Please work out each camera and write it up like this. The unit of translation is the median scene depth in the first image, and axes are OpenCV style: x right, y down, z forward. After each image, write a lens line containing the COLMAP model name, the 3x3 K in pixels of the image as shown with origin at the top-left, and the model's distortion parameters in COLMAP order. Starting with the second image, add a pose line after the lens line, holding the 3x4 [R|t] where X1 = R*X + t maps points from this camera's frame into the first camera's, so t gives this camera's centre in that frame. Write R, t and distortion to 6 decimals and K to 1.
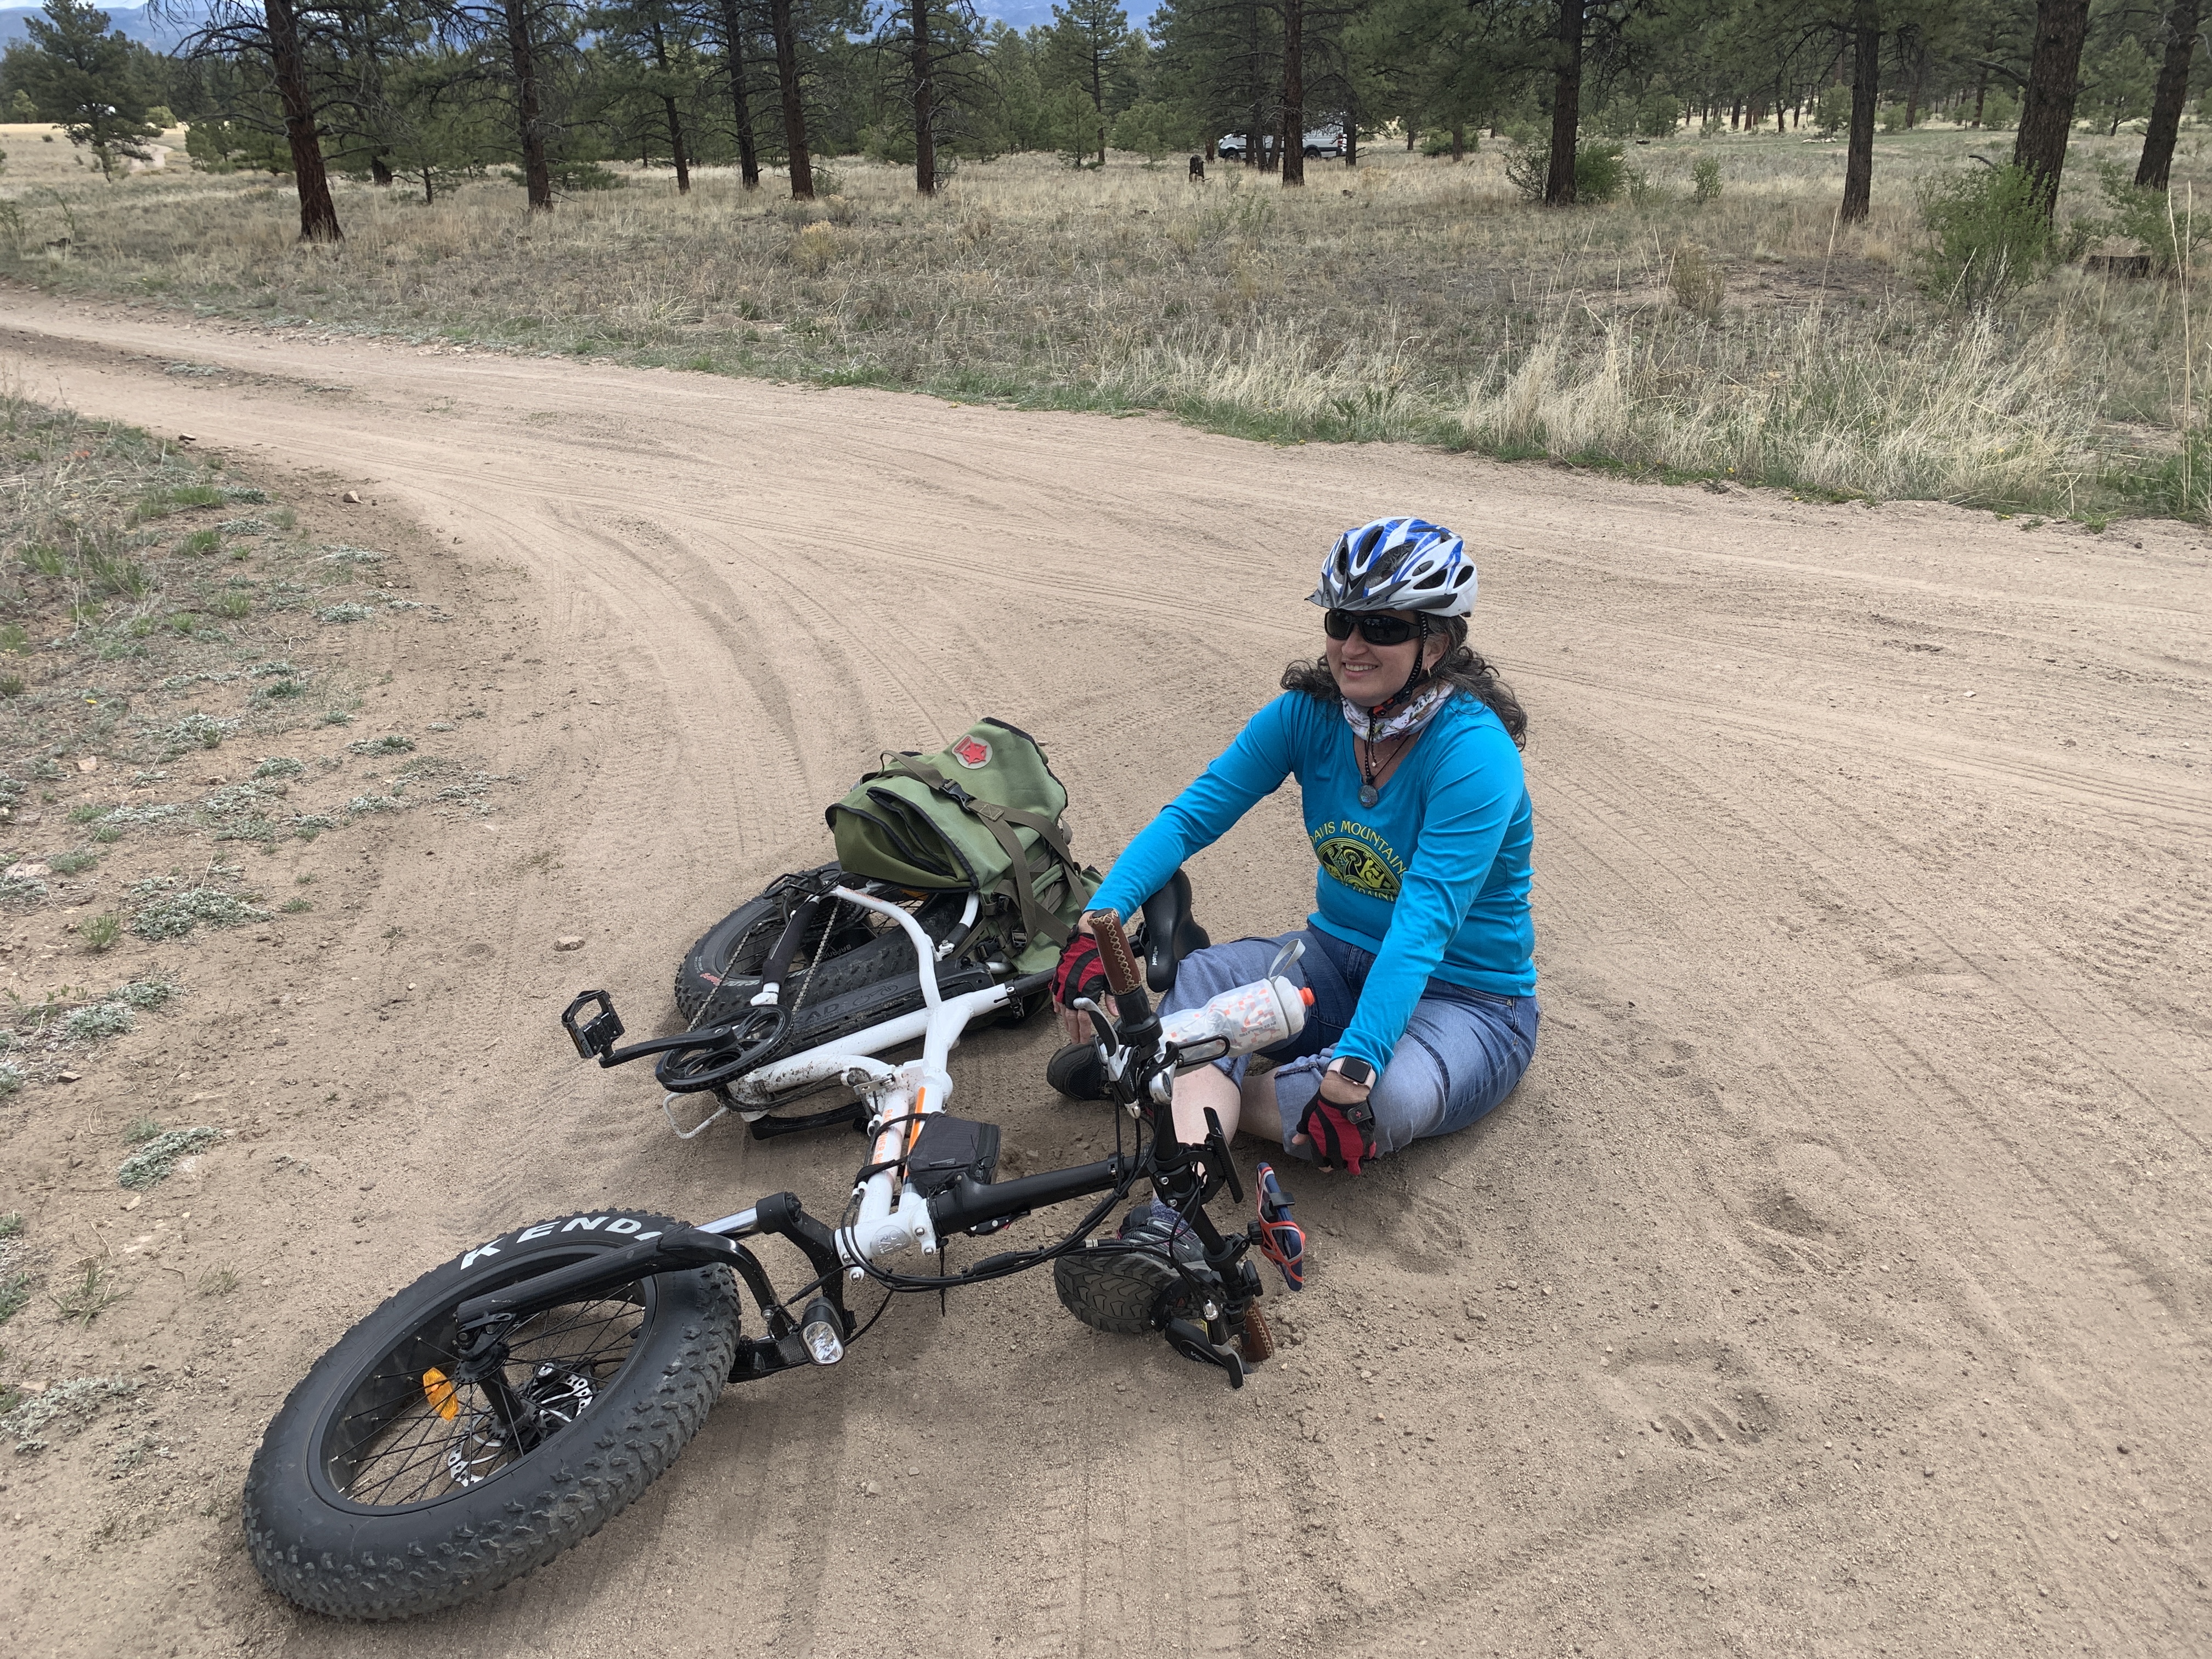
lens RADIAL K [[1735.6, 0, 1102.1], [0, 1735.6, 815.0], [0, 0, 1]] dist [0.028047, -0.024538]
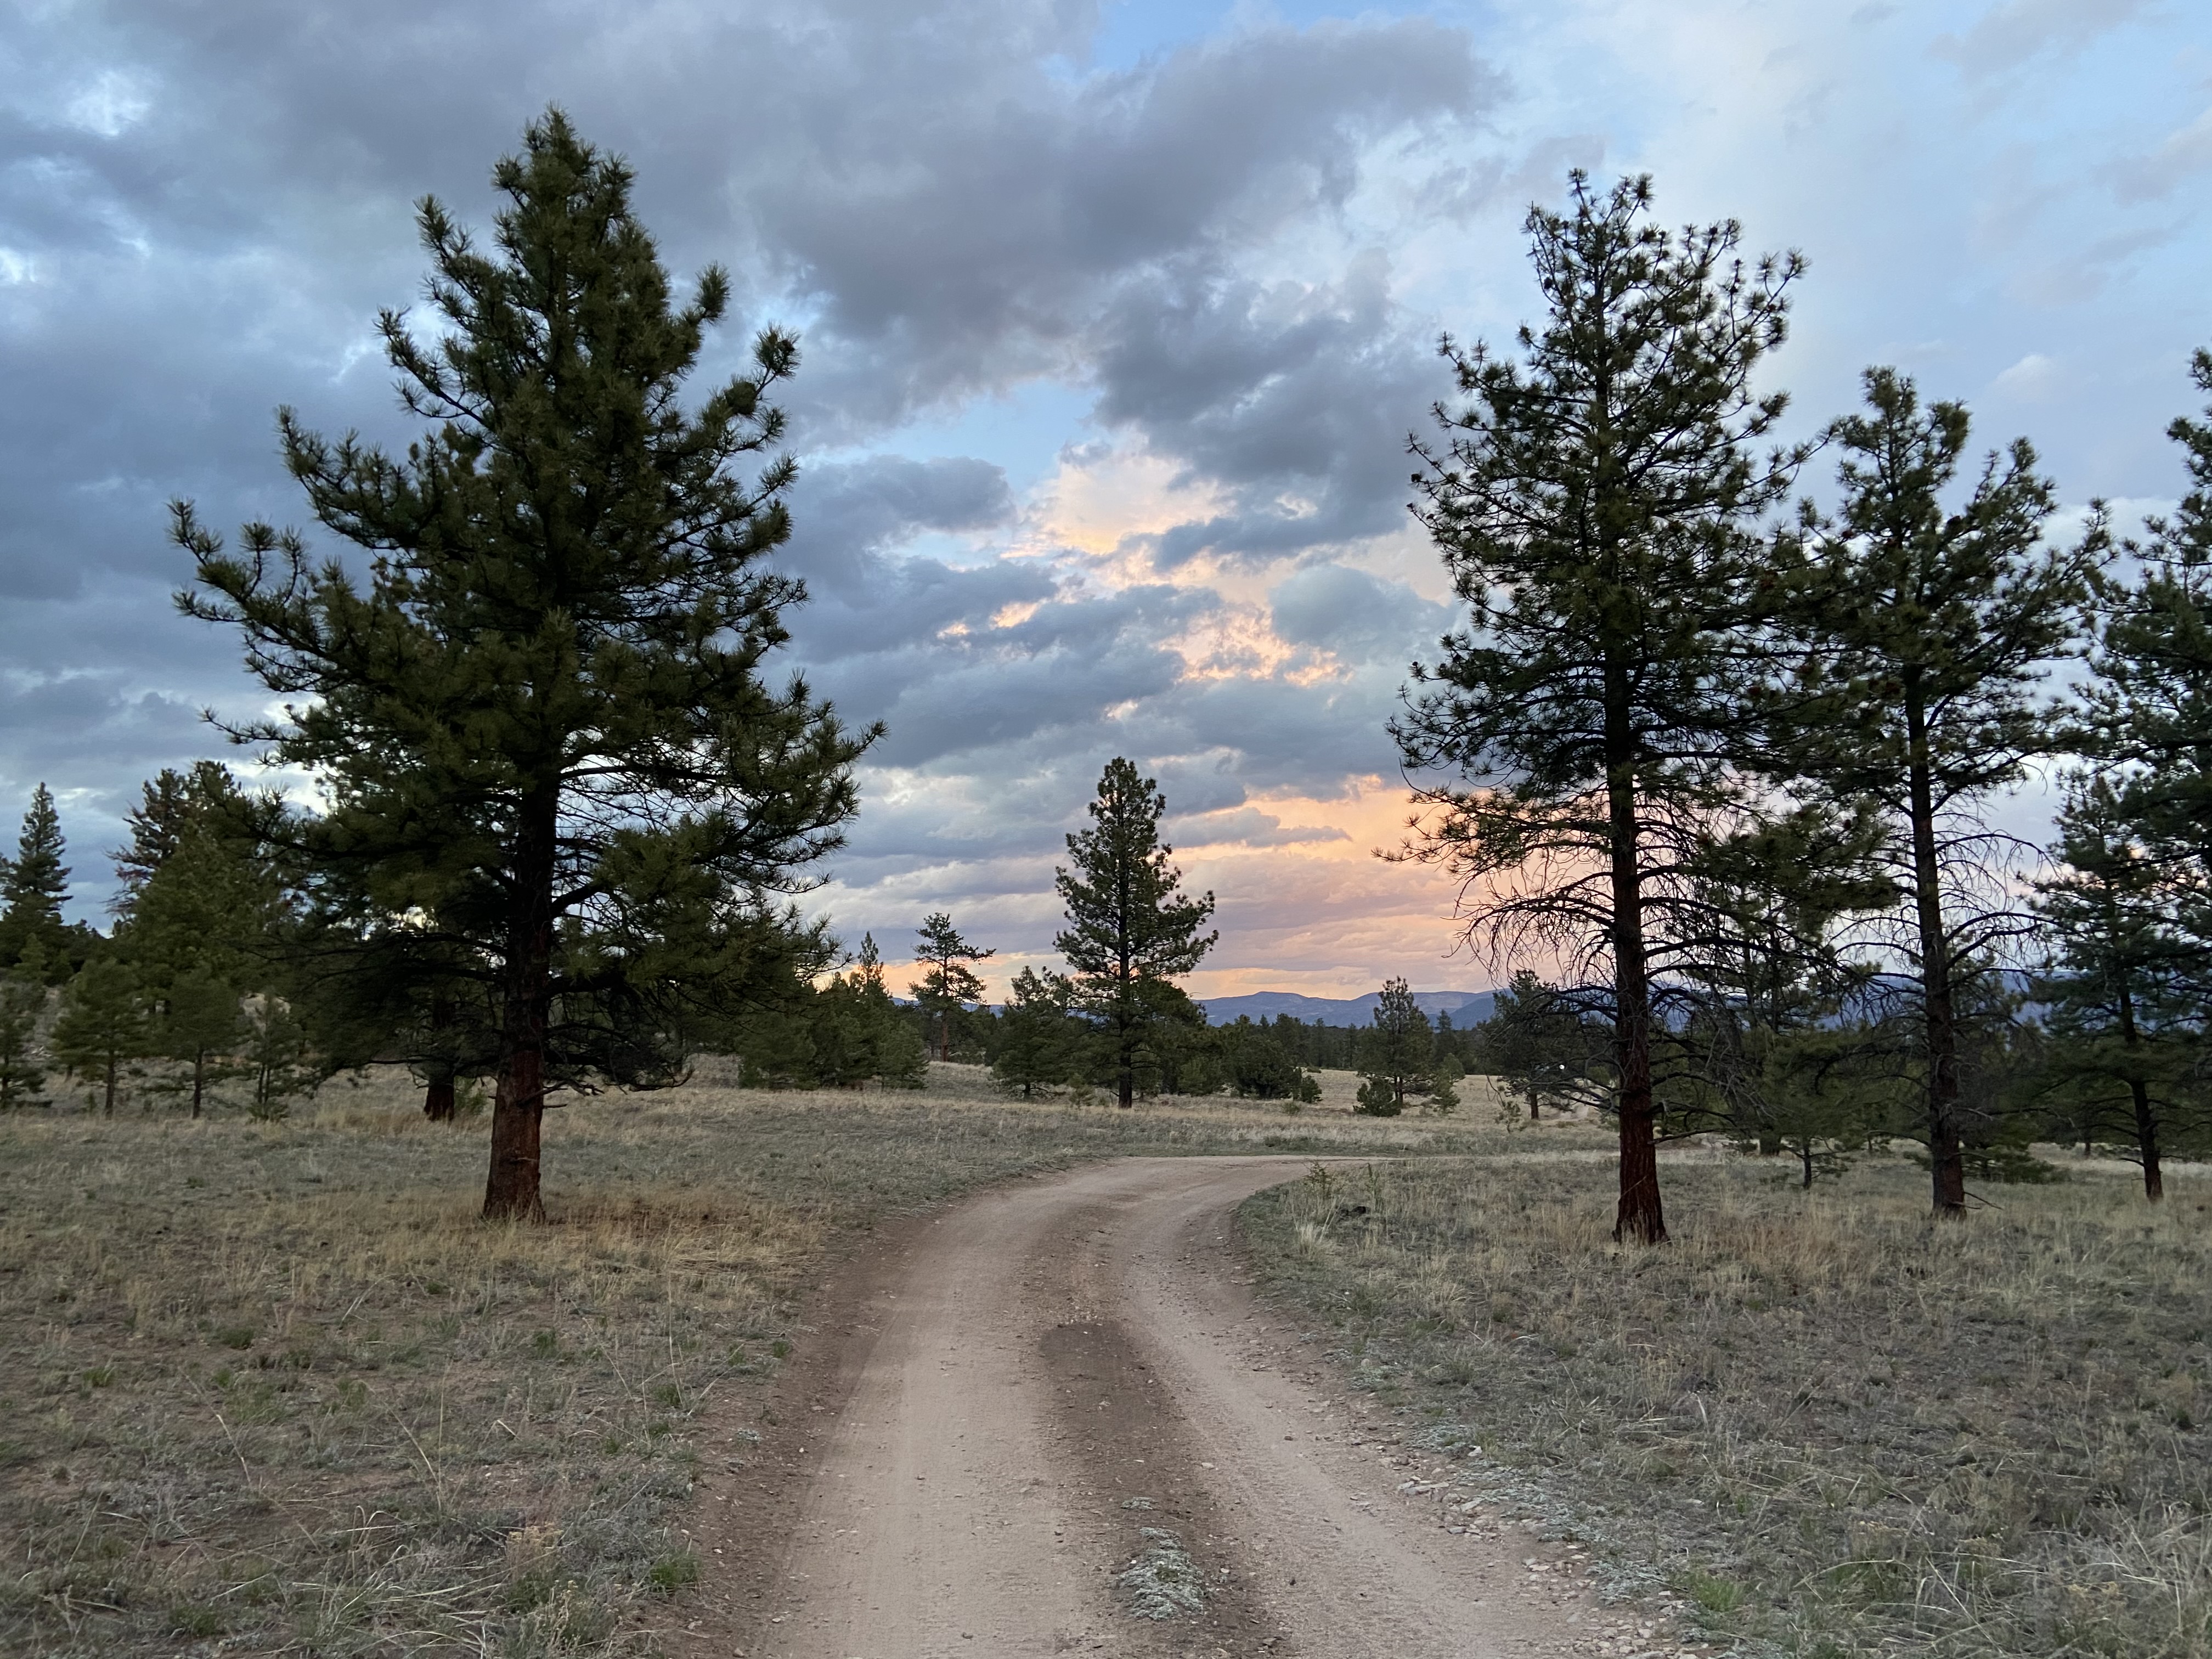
lens RADIAL K [[1677.9, 0, 1112.9], [0, 1677.9, 815.3], [0, 0, 1]] dist [0.114511, -0.142476]
pose [[0.734952, -0.067073, -0.674794, -0.390172], [-0.286351, 0.871327, -0.398487, -0.510105], [0.614694, 0.486097, 0.621177, 1.201825]]
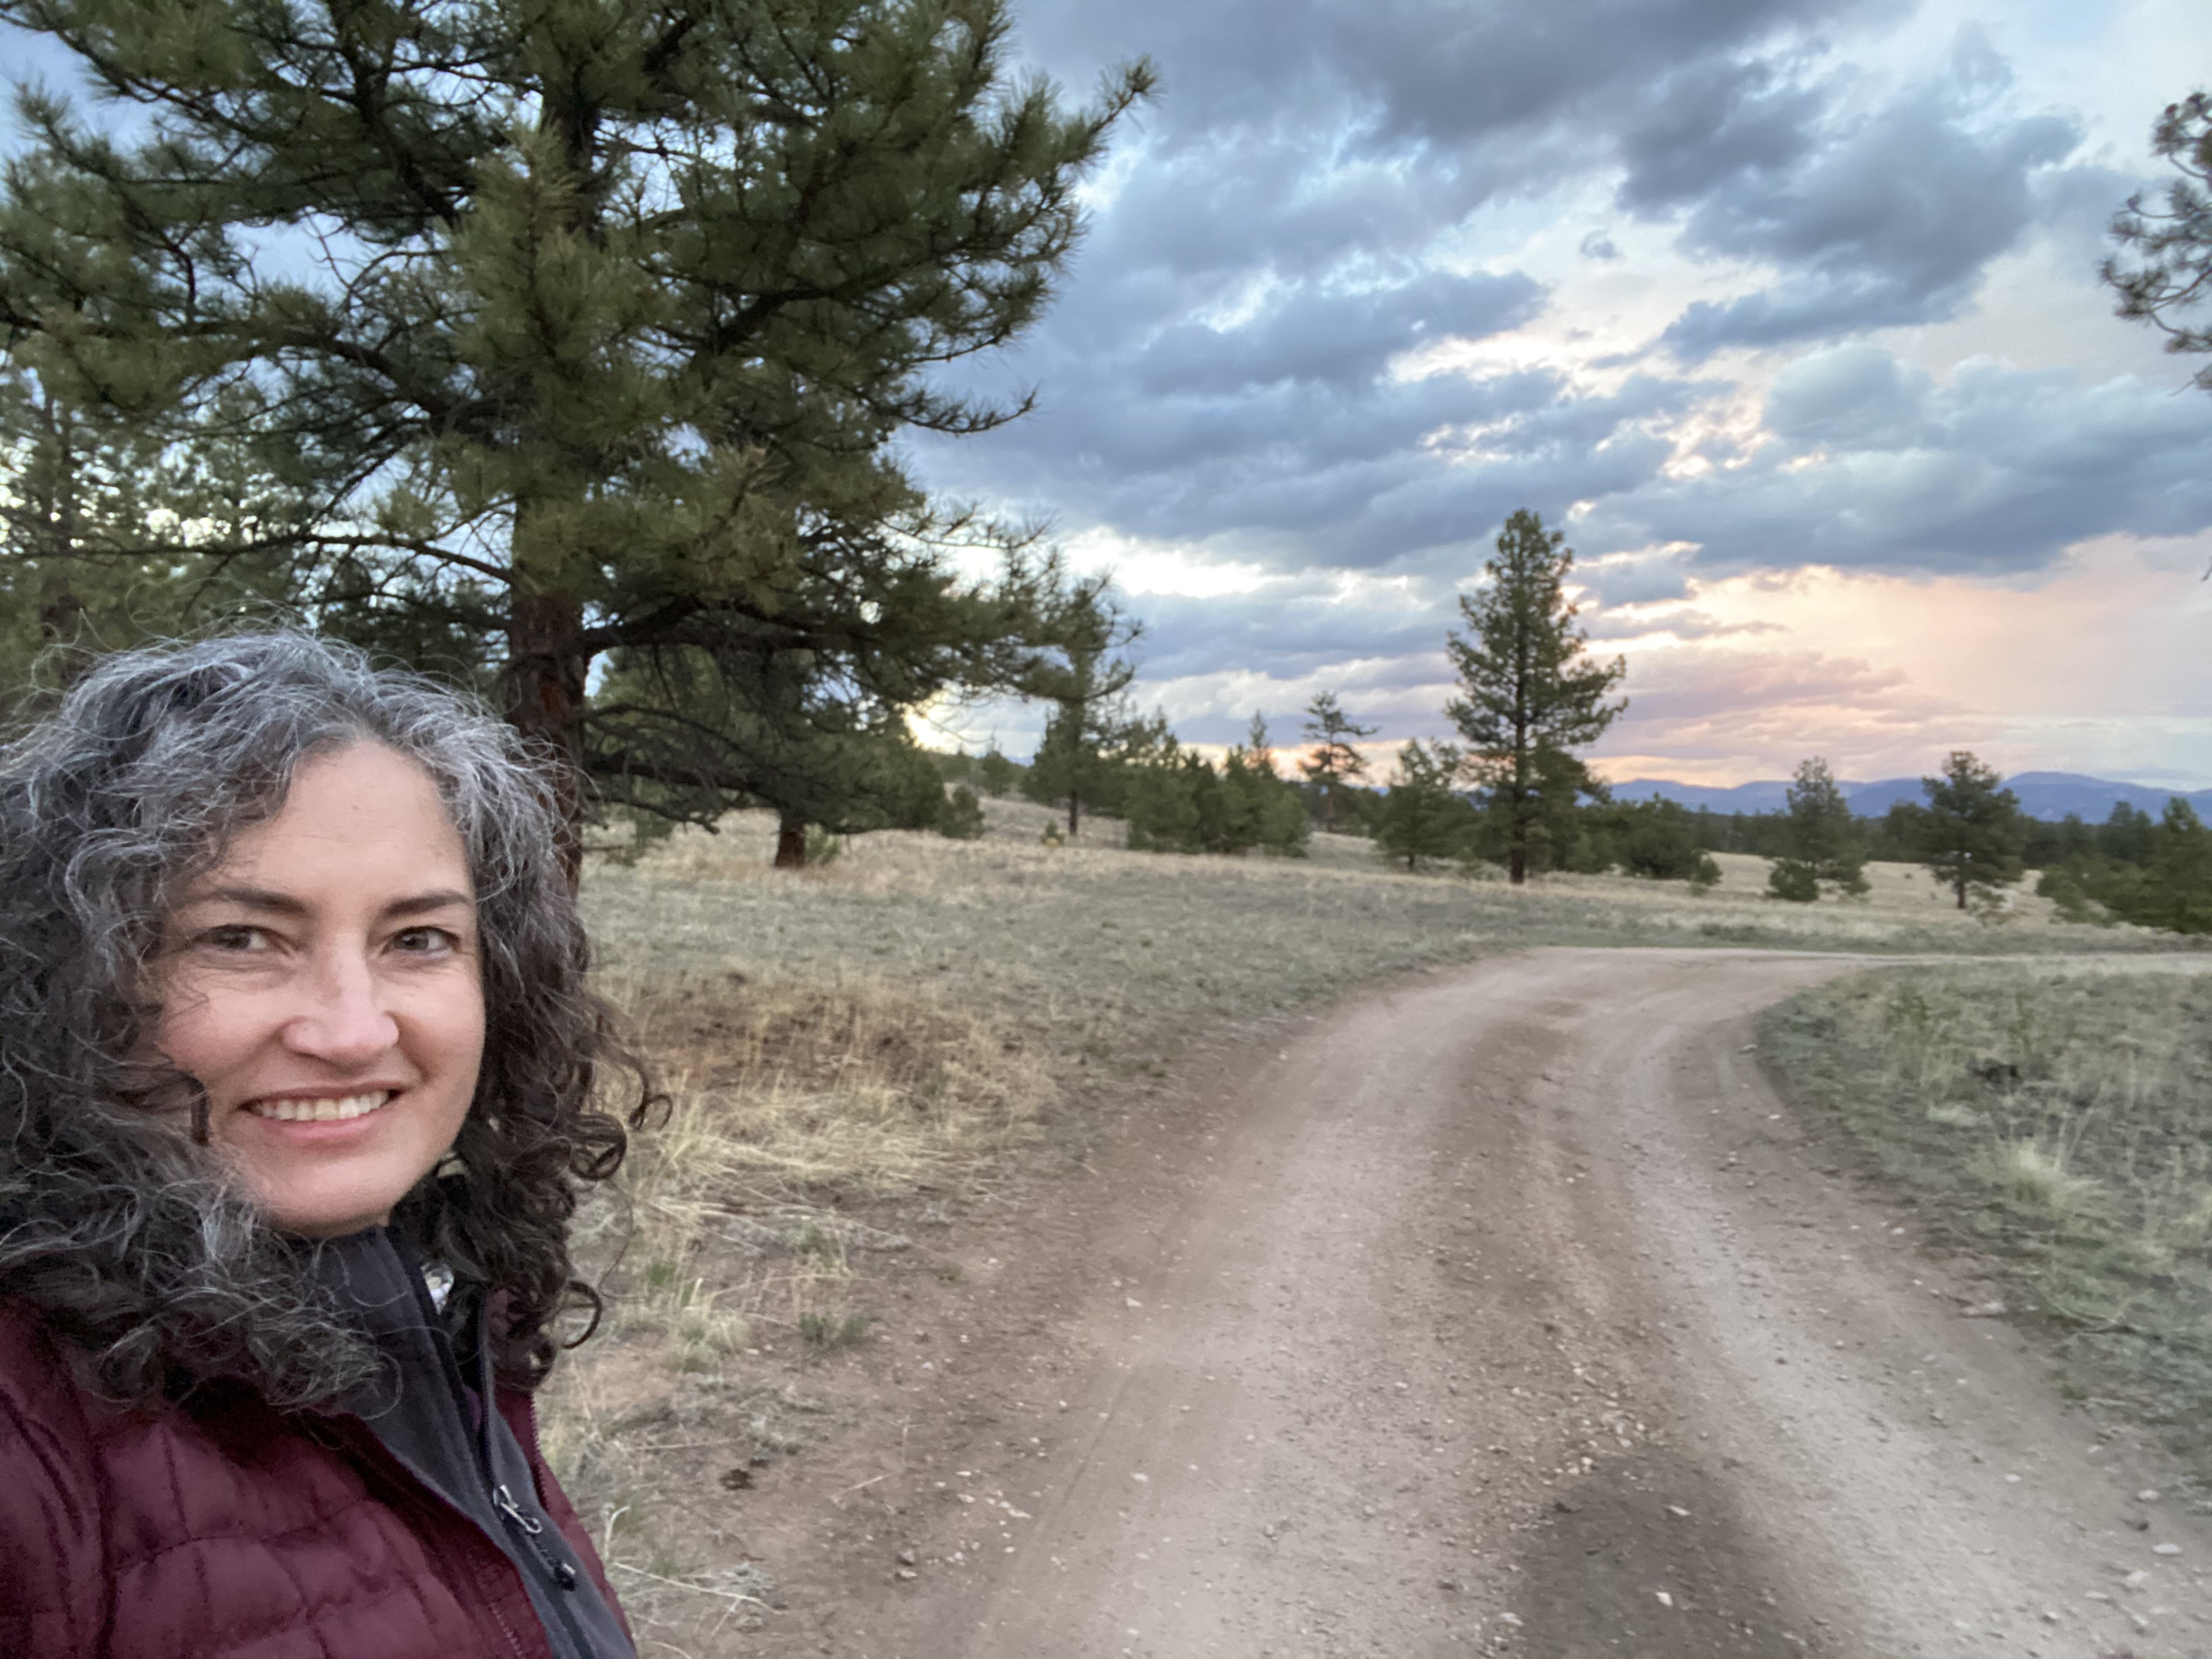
lens RADIAL K [[1504.7, 0, 1086.9], [0, 1504.7, 838.2], [0, 0, 1]] dist [0.036748, -0.006722]
pose [[0.534765, 0.050563, -0.843487, -1.463985], [-0.370602, 0.911115, -0.180342, -0.843352], [0.759395, 0.409038, 0.505971, 2.166132]]
